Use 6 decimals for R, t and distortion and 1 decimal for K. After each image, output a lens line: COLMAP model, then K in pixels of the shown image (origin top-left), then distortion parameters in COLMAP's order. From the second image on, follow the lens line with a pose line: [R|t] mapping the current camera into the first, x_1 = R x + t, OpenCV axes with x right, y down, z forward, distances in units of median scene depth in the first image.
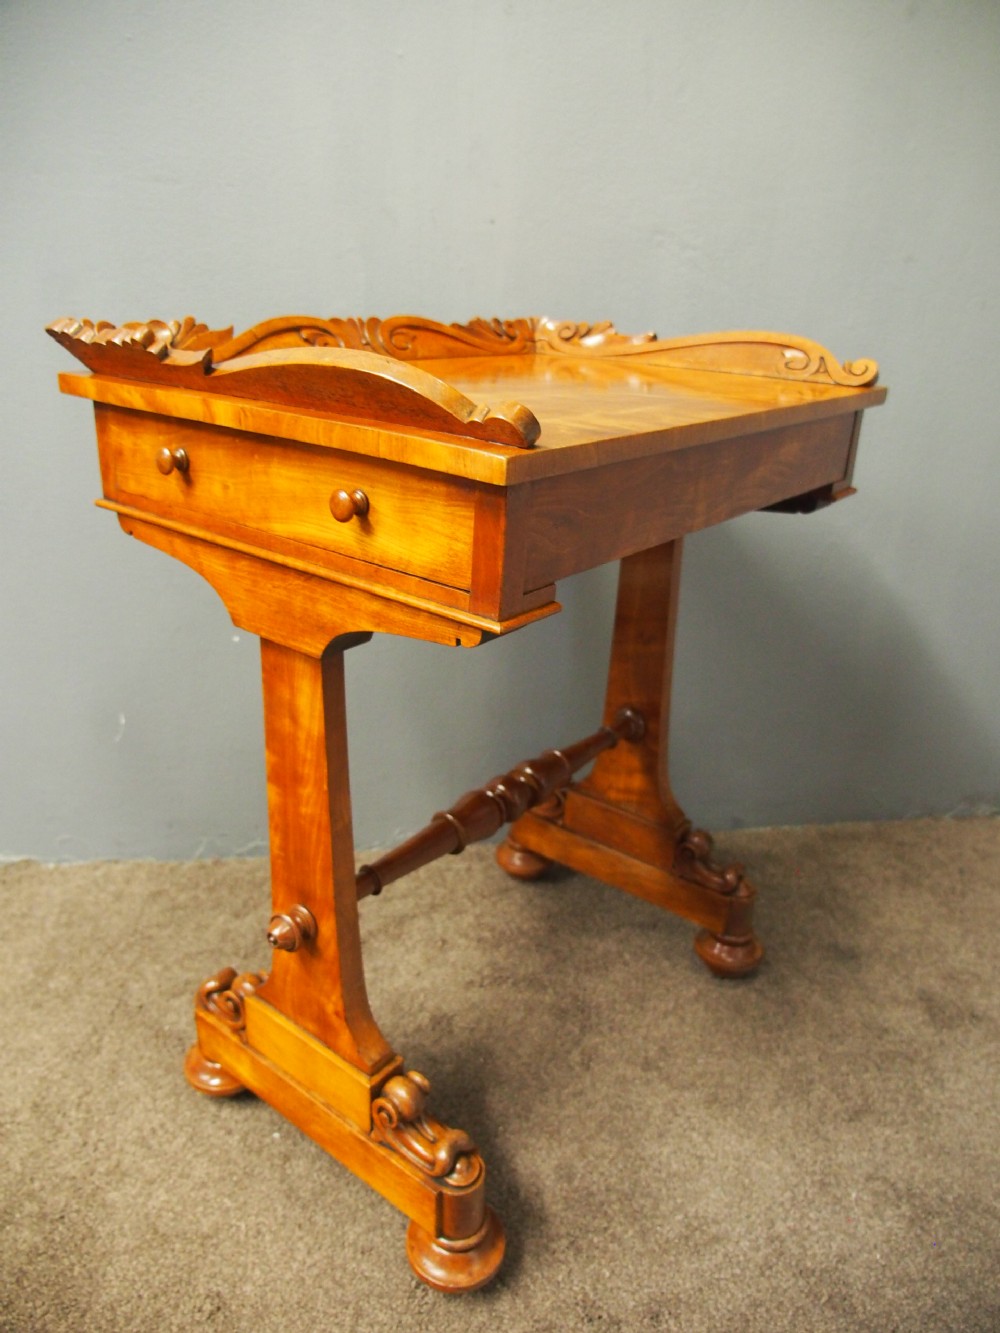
lens RADIAL K [[941.7, 0, 498.1], [0, 941.7, 662.4], [0, 0, 1]] dist [-0.027158, 0.007881]
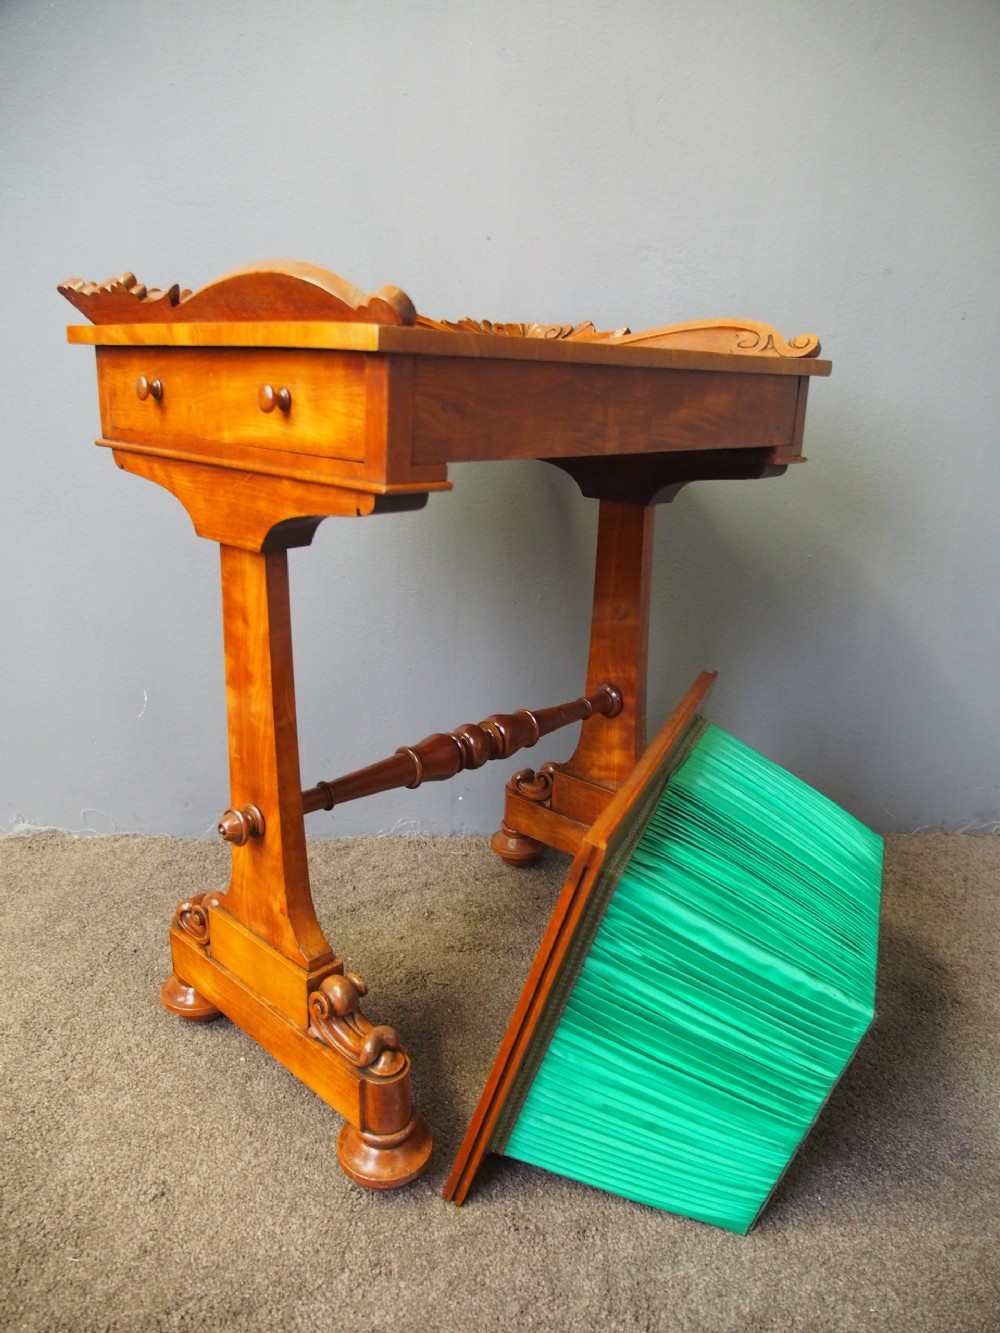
lens RADIAL K [[944.0, 0, 505.9], [0, 944.0, 665.6], [0, 0, 1]] dist [-0.031722, -0.004575]
pose [[0.996427, 0.021307, -0.081723, 0.165828], [-0.028493, 0.995730, -0.087801, 0.183969], [0.079503, 0.089816, 0.992780, -0.070392]]
